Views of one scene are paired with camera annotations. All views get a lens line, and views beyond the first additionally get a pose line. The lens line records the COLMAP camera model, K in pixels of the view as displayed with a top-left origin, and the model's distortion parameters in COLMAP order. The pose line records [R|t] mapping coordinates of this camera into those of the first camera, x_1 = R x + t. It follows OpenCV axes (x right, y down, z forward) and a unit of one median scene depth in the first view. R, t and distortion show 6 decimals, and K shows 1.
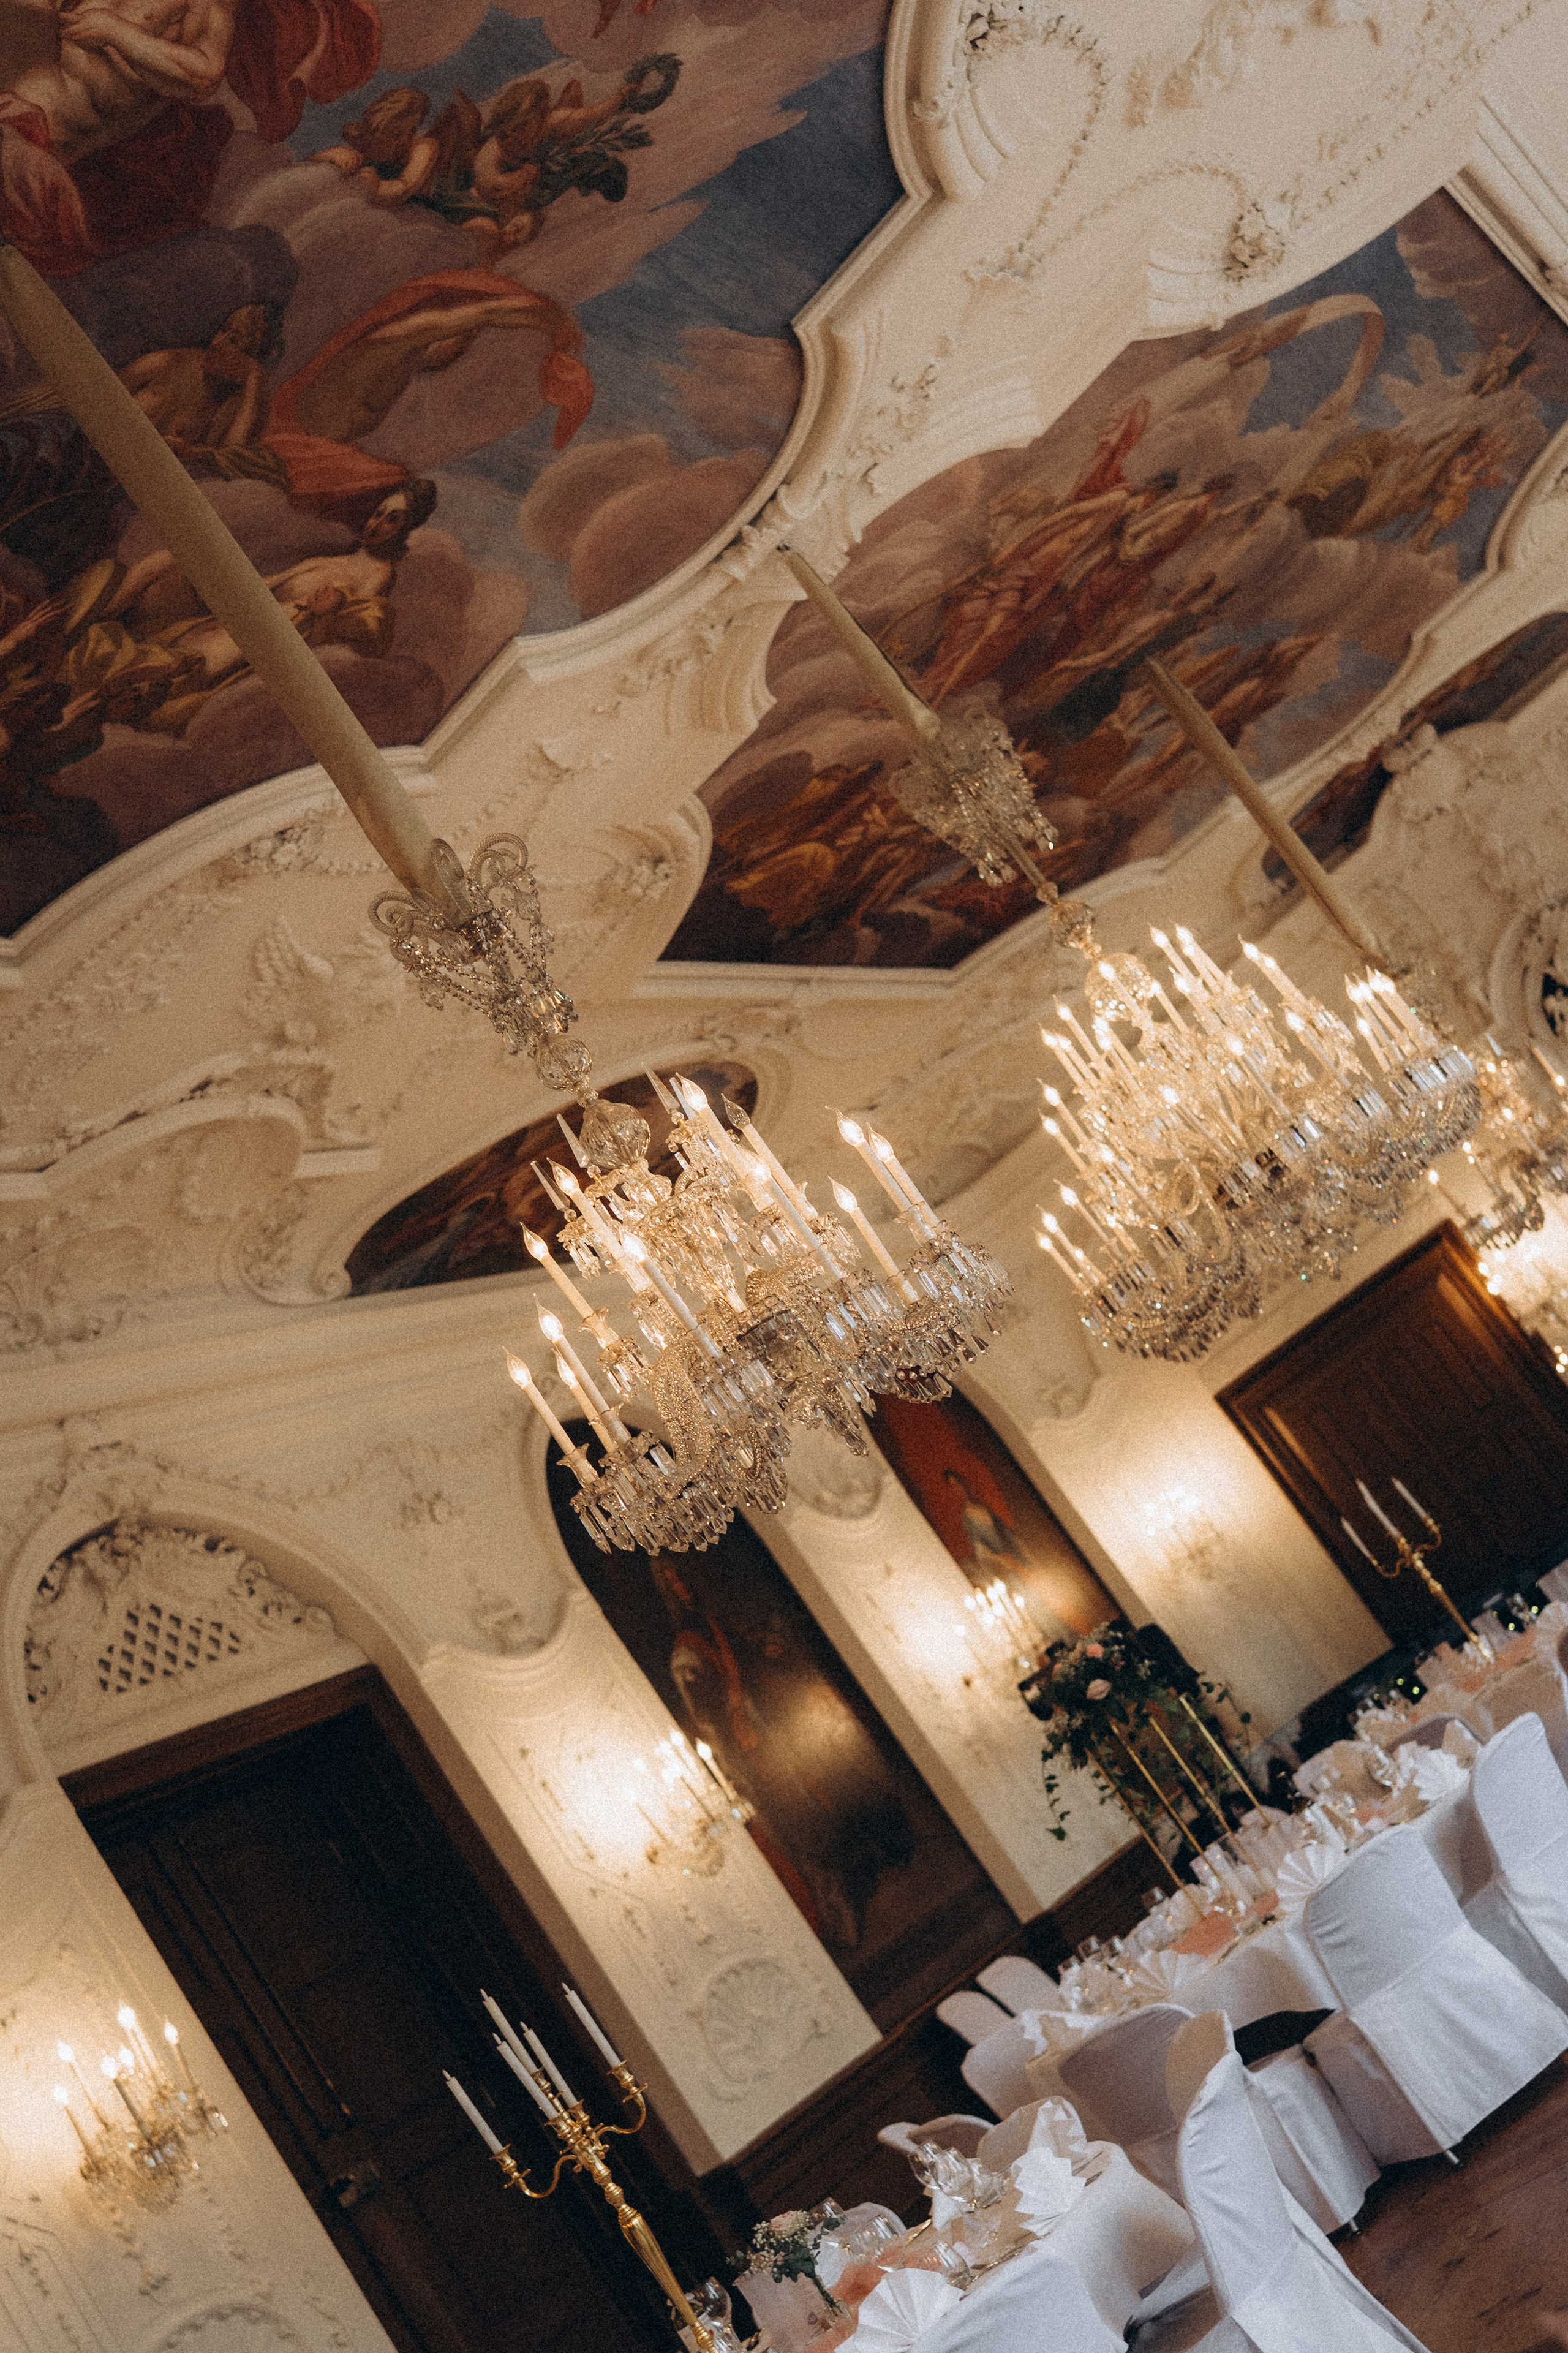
lens RADIAL K [[2399.1, 0, 782.6], [0, 2399.1, 1267.8], [0, 0, 1]] dist [0.009806, -0.033602]
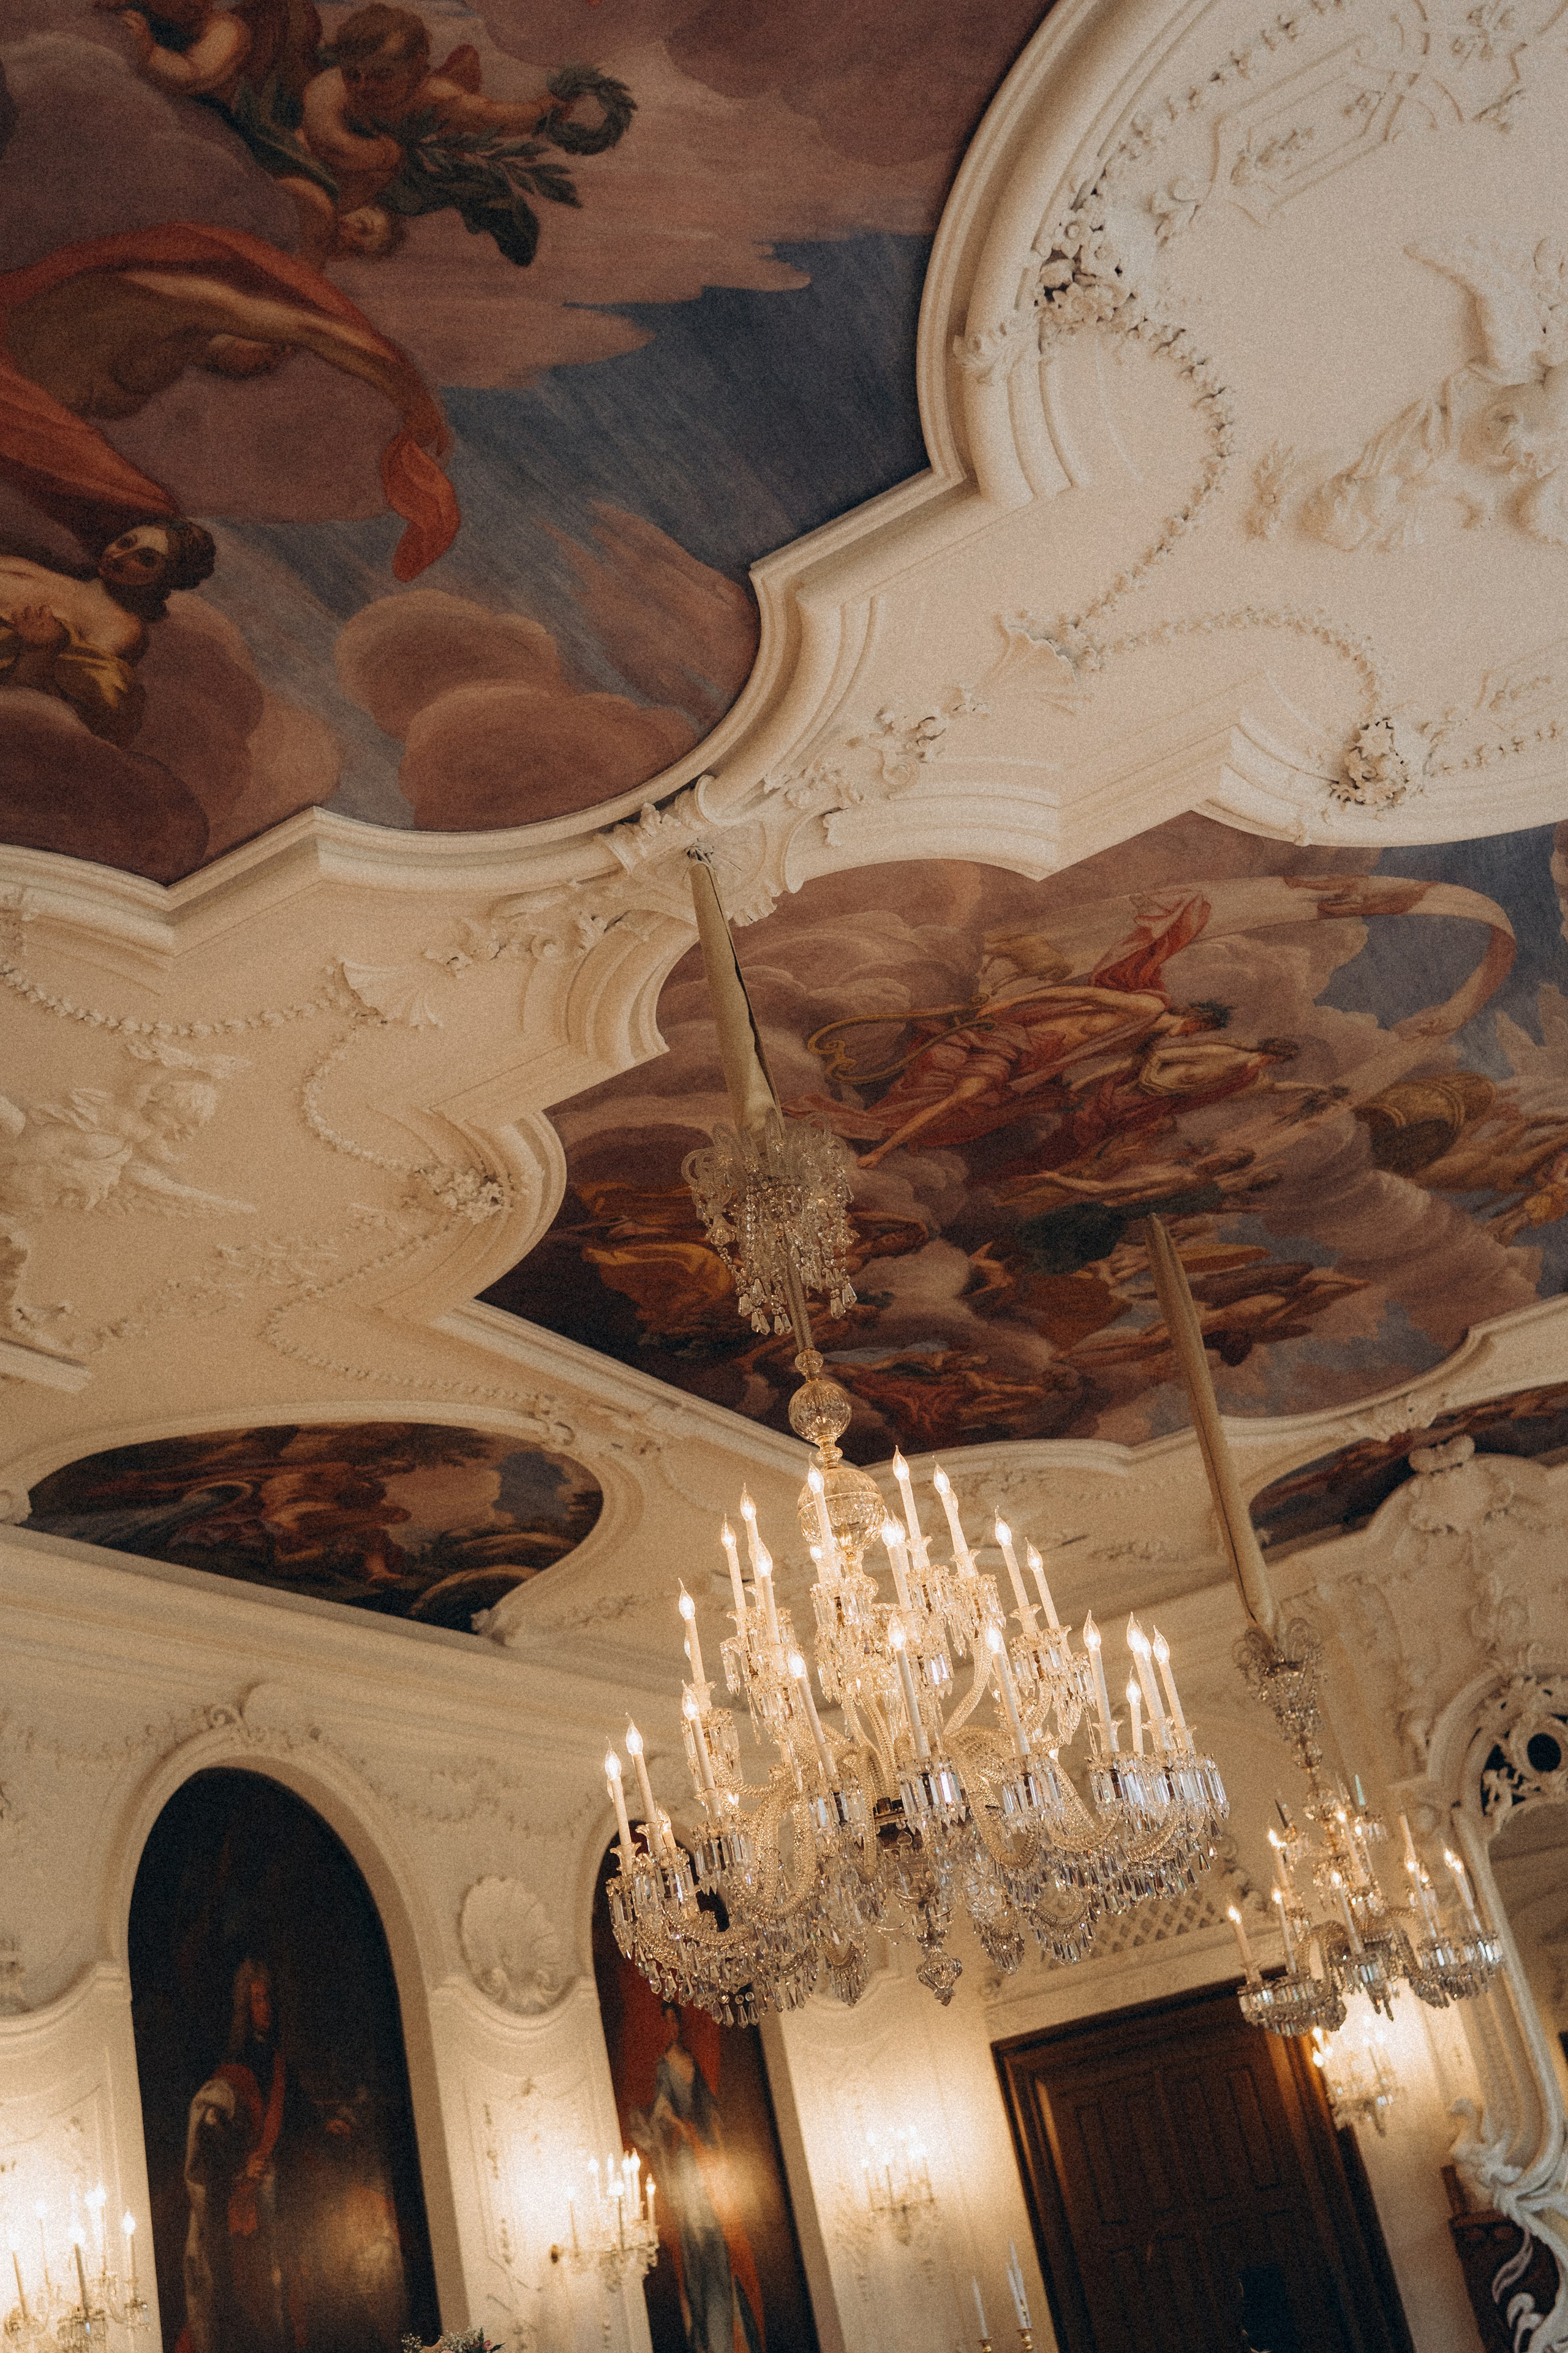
lens RADIAL K [[2266.4, 0, 852.5], [0, 2266.4, 1274.1], [0, 0, 1]] dist [-0.002962, -0.016082]
pose [[0.917729, 0.392848, -0.058687, 0.140287], [-0.396631, 0.898381, -0.188670, -0.045939], [-0.021395, 0.196425, 0.980285, 0.257157]]
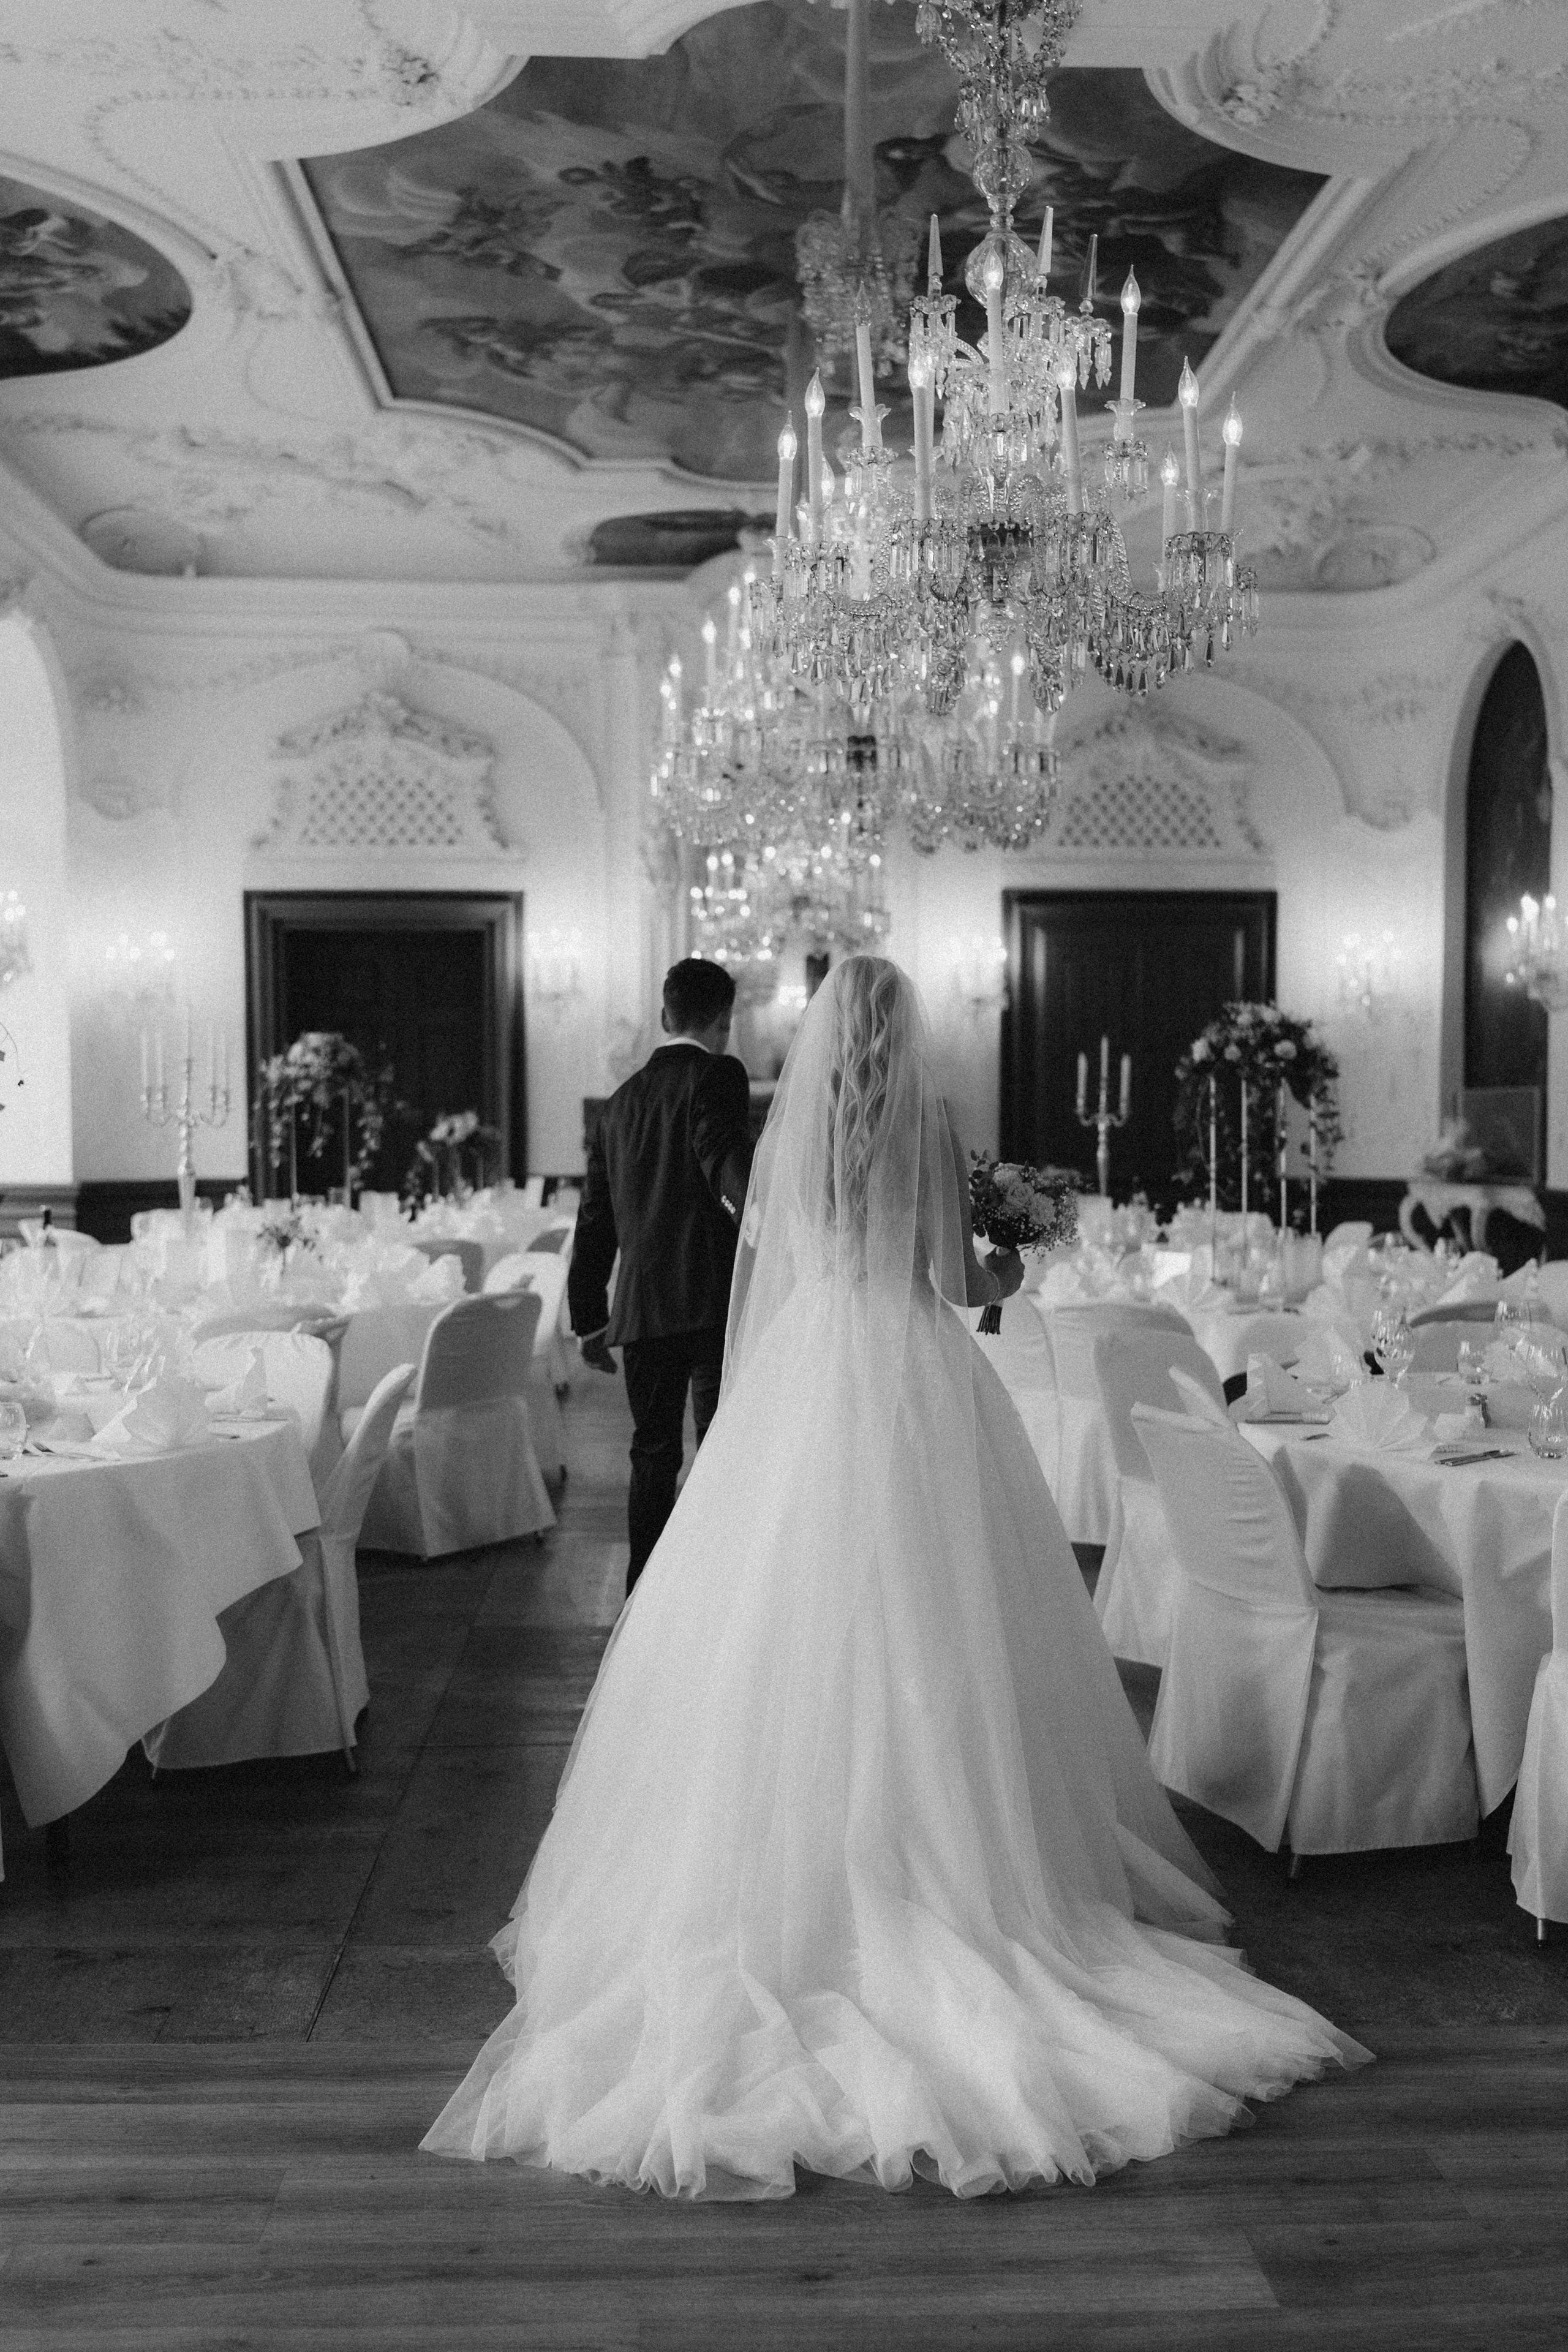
lens RADIAL K [[2300.6, 0, 784.0], [0, 2300.6, 1176.0], [0, 0, 1]] dist [0.003743, -0.018441]
pose [[-0.648836, 0.567828, -0.506541, 0.750513], [0.589539, 0.796008, 0.137168, -0.040248], [0.481099, -0.209626, -0.851235, 1.593259]]
